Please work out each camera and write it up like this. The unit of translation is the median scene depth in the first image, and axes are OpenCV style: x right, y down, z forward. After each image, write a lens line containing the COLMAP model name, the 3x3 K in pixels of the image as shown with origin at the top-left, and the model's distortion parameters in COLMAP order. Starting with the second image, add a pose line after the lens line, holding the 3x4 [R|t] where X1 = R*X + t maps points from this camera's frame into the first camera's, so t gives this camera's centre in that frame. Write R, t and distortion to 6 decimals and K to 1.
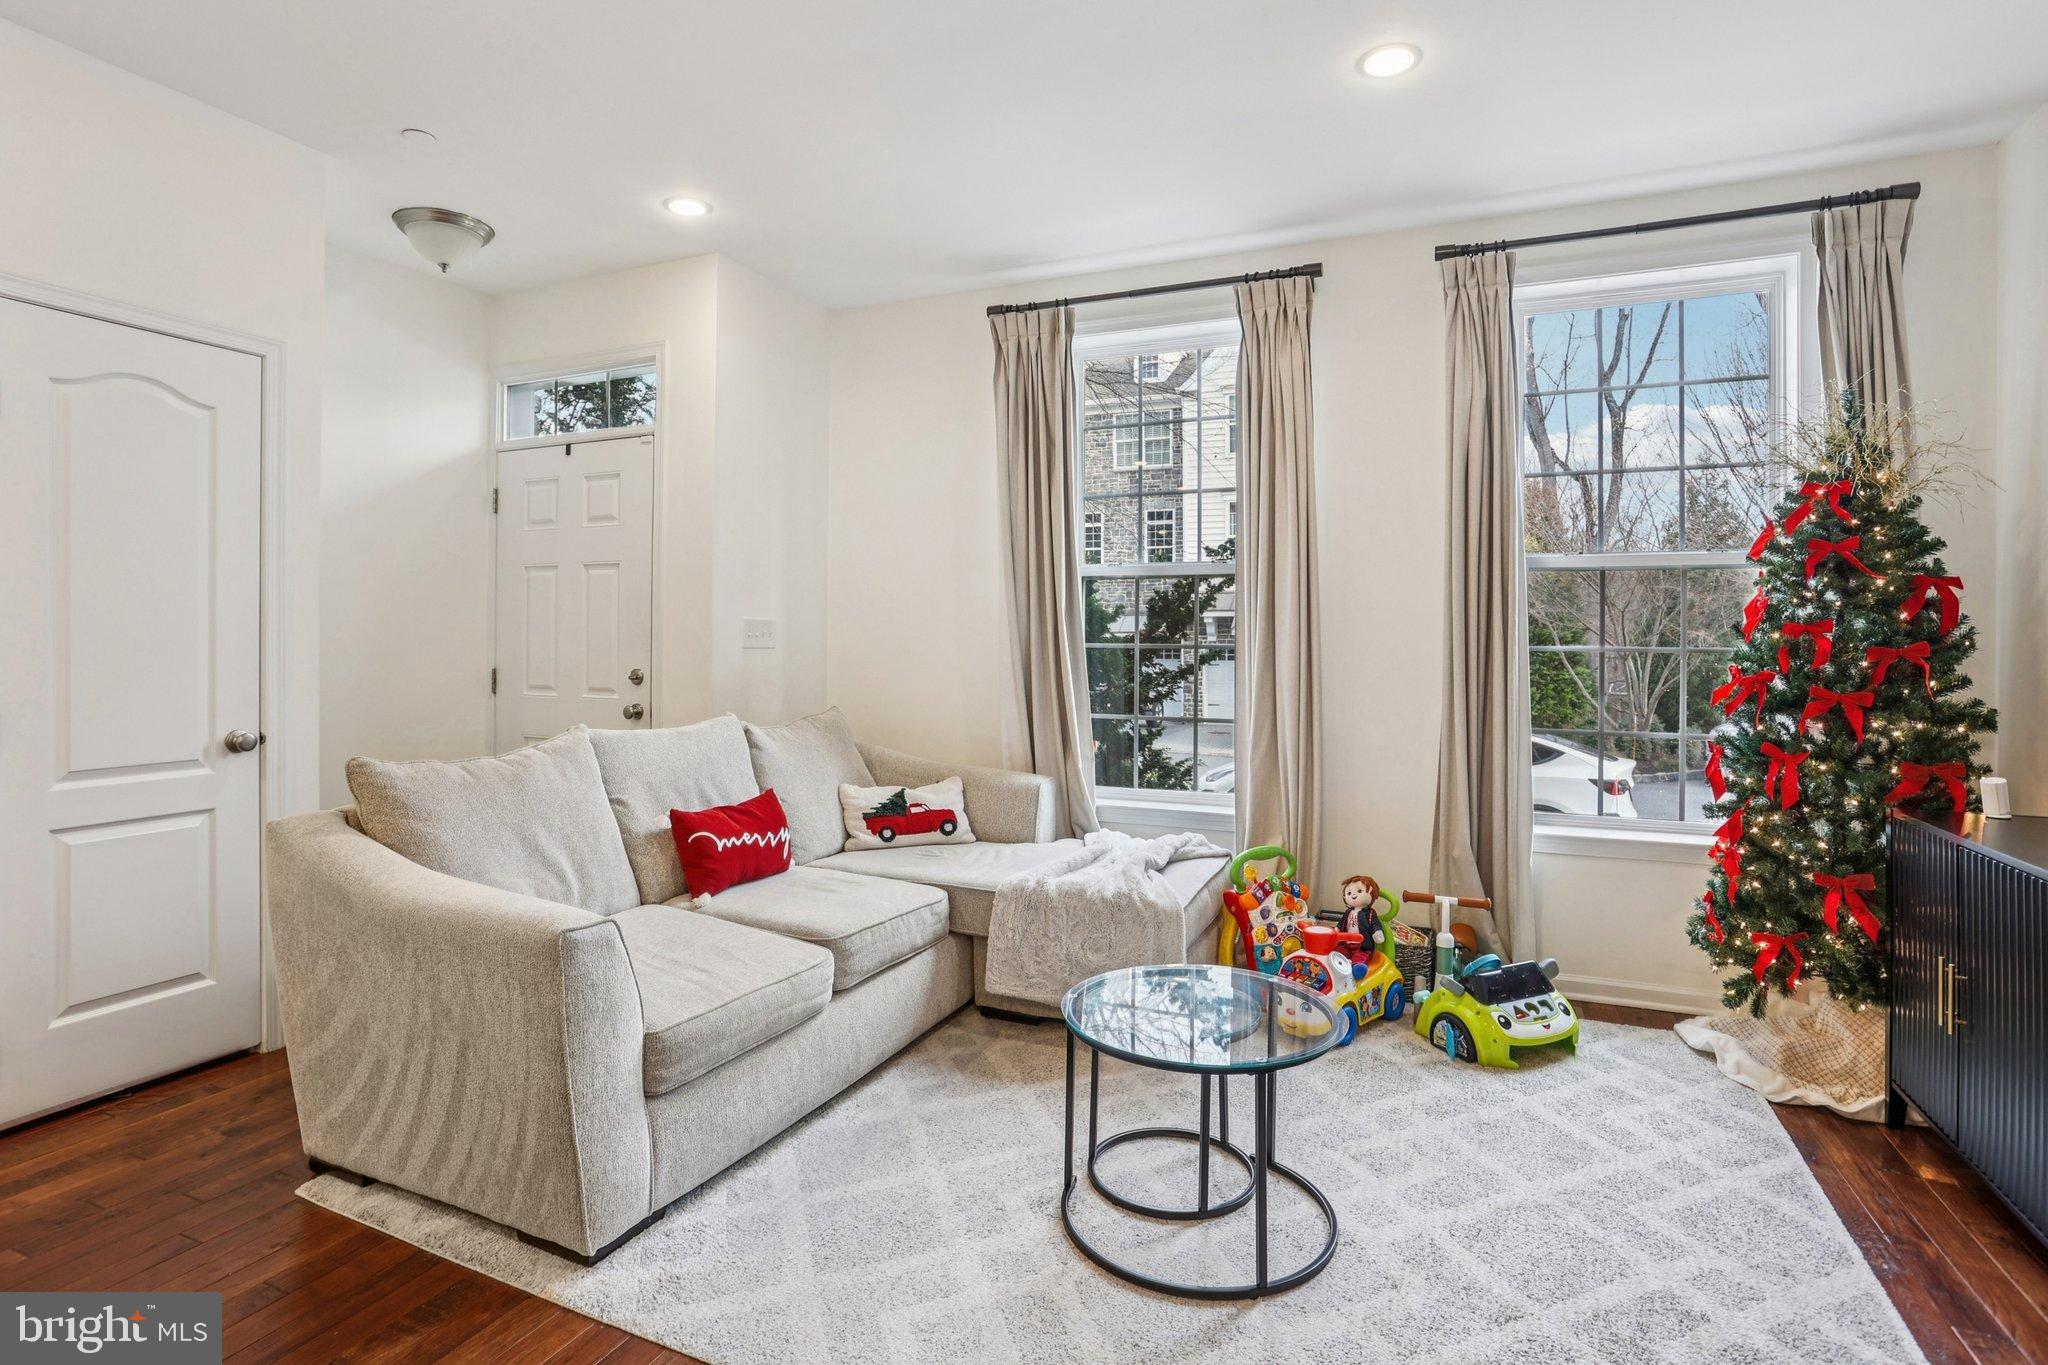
lens RADIAL K [[1023.5, 0, 1021.8], [0, 1023.5, 654.8], [0, 0, 1]] dist [-0.059863, 0.035414]
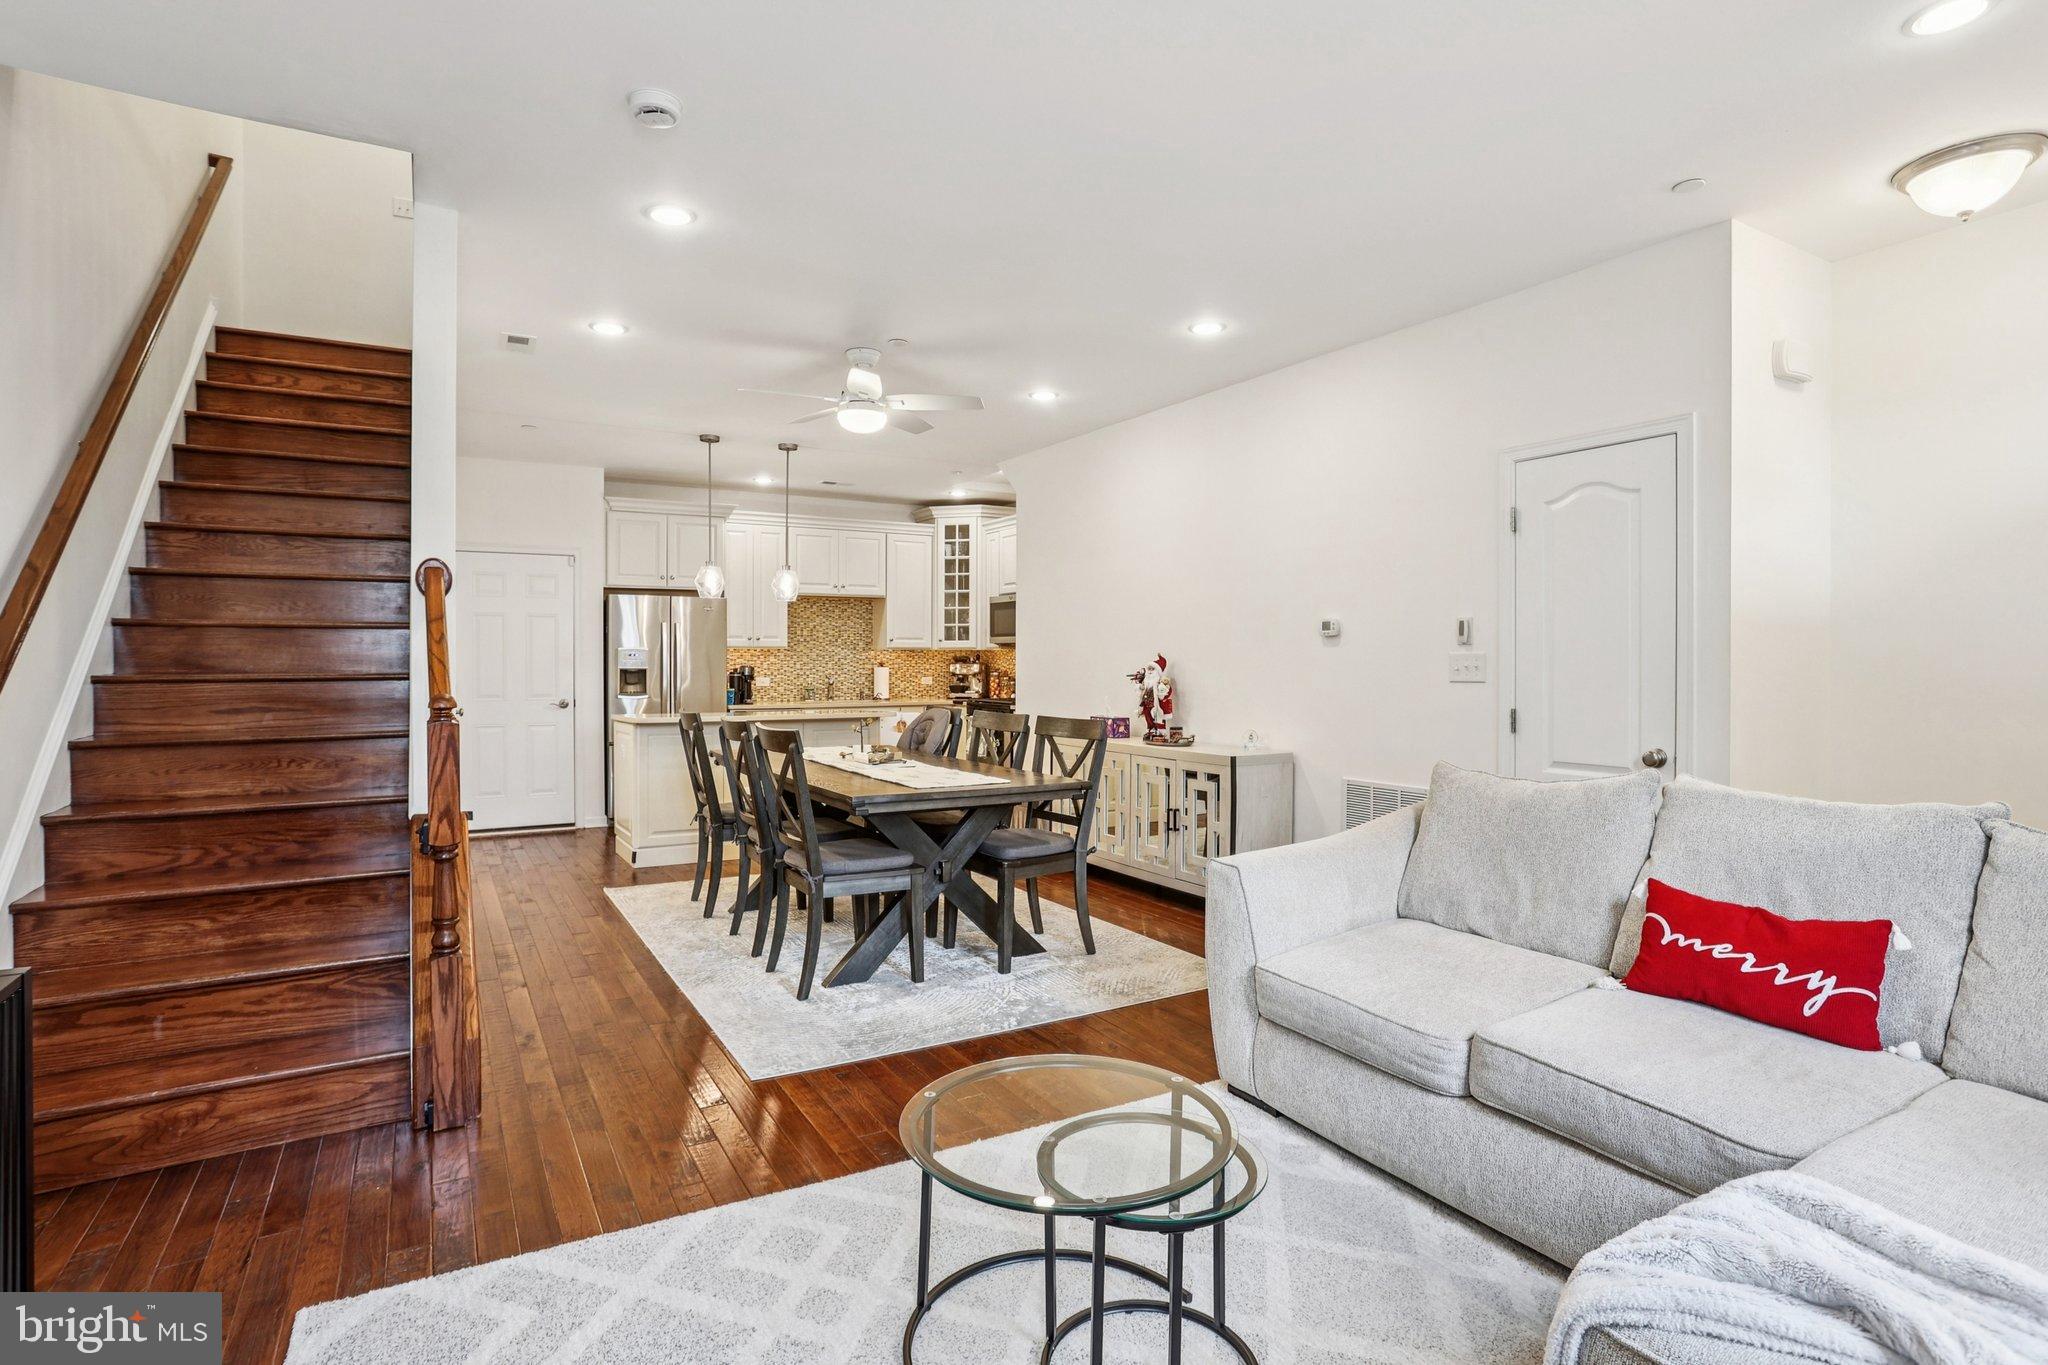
lens RADIAL K [[1061.0, 0, 982.9], [0, 1061.0, 668.1], [0, 0, 1]] dist [0.000340, -0.000067]
pose [[-0.613112, 0.005419, -0.789977, 0.579803], [-0.013062, 0.999770, 0.016996, -0.024829], [0.789888, 0.020739, -0.612901, 0.923968]]
